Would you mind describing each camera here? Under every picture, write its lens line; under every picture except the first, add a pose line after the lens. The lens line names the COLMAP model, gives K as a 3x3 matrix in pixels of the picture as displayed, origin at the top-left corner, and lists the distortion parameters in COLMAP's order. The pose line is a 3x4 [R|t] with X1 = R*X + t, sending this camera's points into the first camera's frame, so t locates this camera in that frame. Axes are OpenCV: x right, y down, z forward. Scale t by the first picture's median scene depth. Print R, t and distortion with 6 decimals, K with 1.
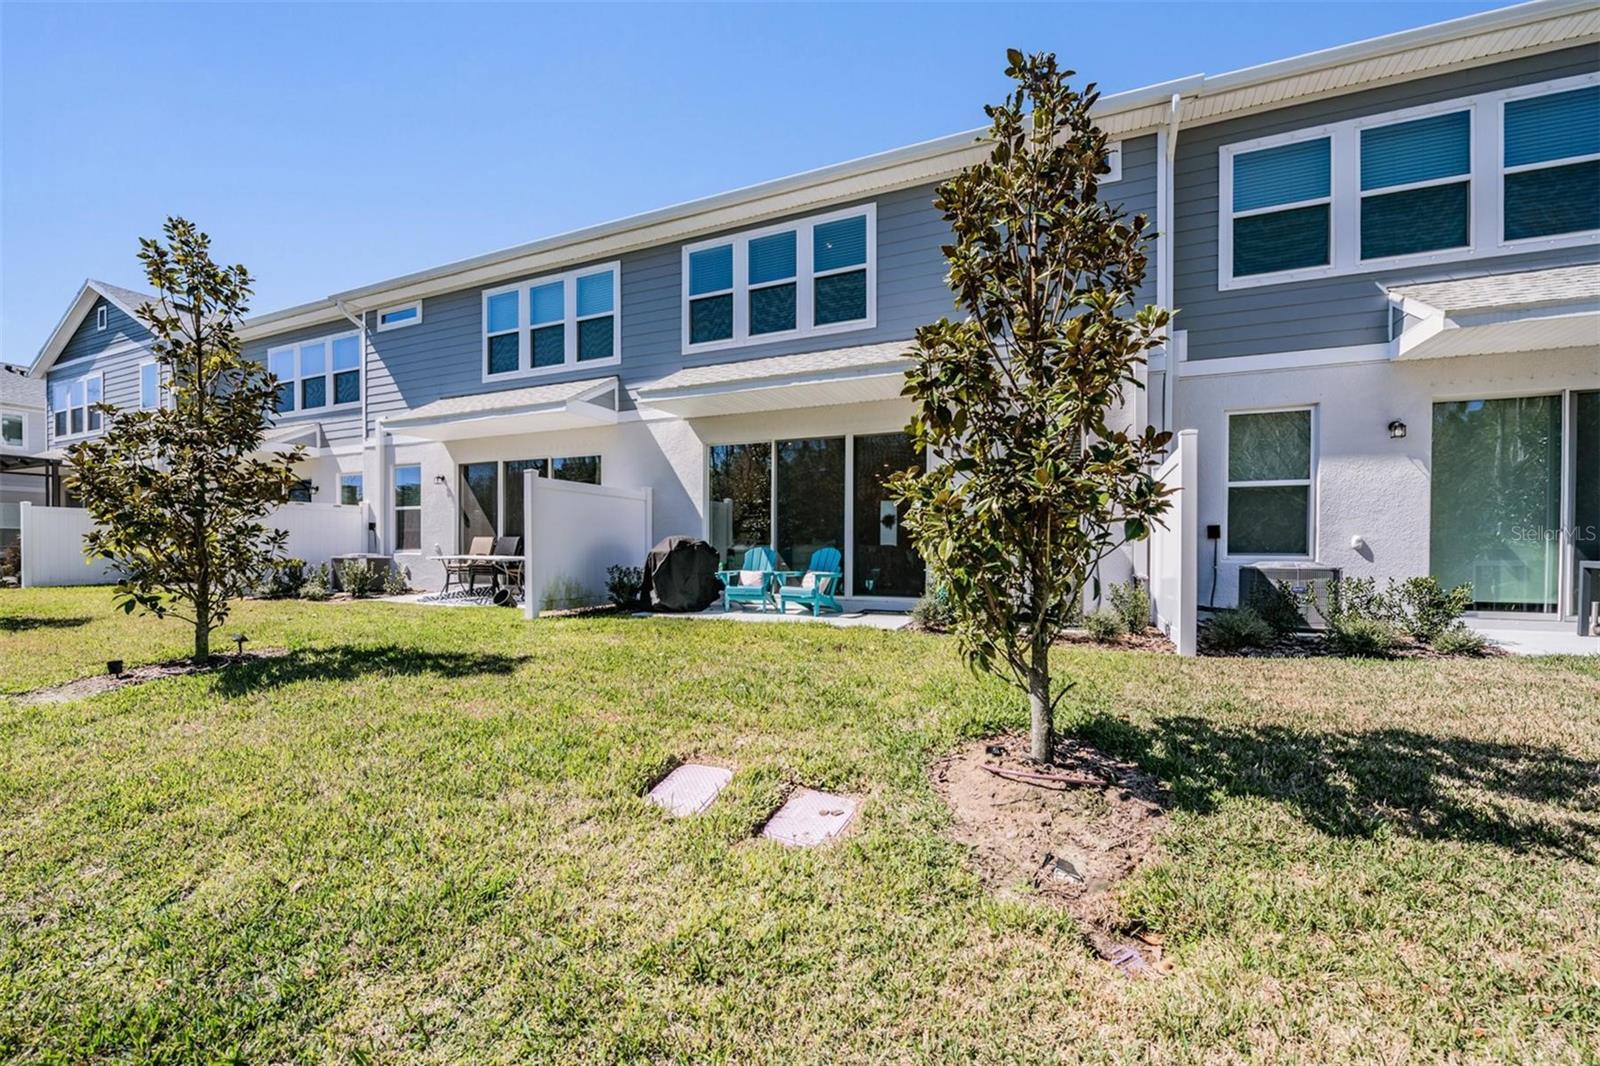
lens RADIAL K [[648.0, 0, 798.7], [0, 648.0, 574.2], [0, 0, 1]] dist [-0.001146, -0.007667]
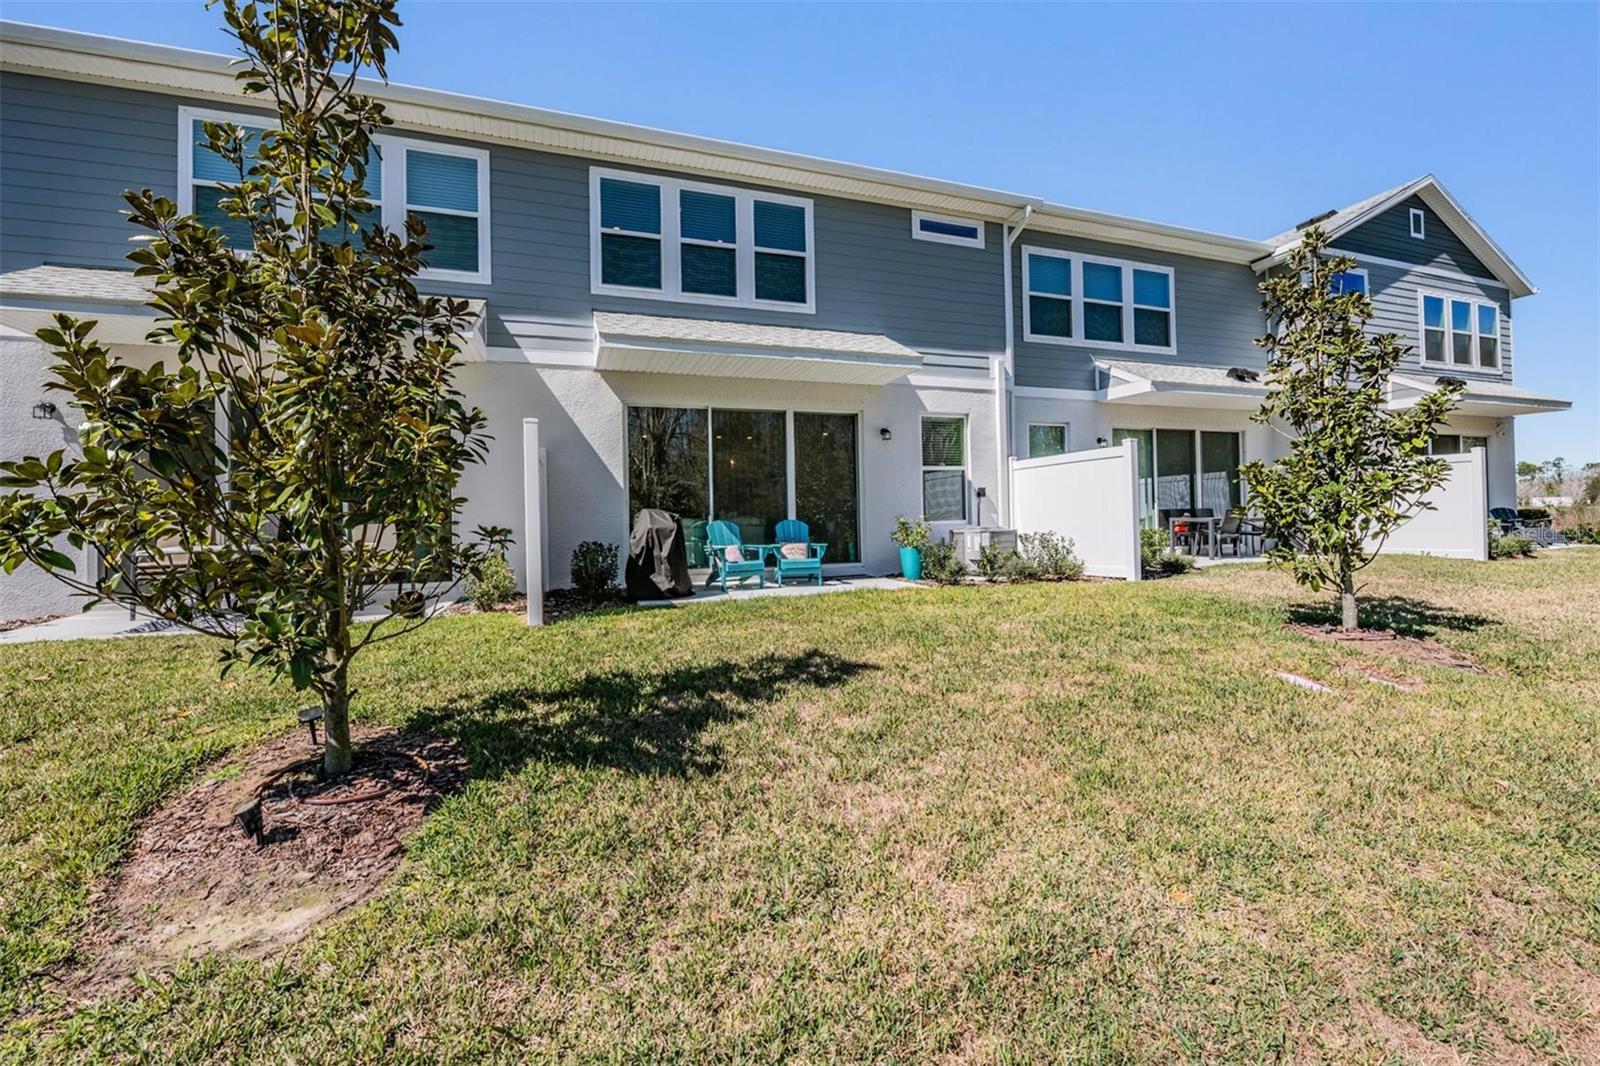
lens RADIAL K [[629.5, 0, 800.0], [0, 629.5, 533.0], [0, 0, 1]] dist [-0.012413, -0.000390]
pose [[0.732451, -0.029352, 0.680186, -0.595612], [0.049175, 0.998742, -0.009855, -0.008650], [-0.679041, 0.040666, 0.732973, 0.257109]]
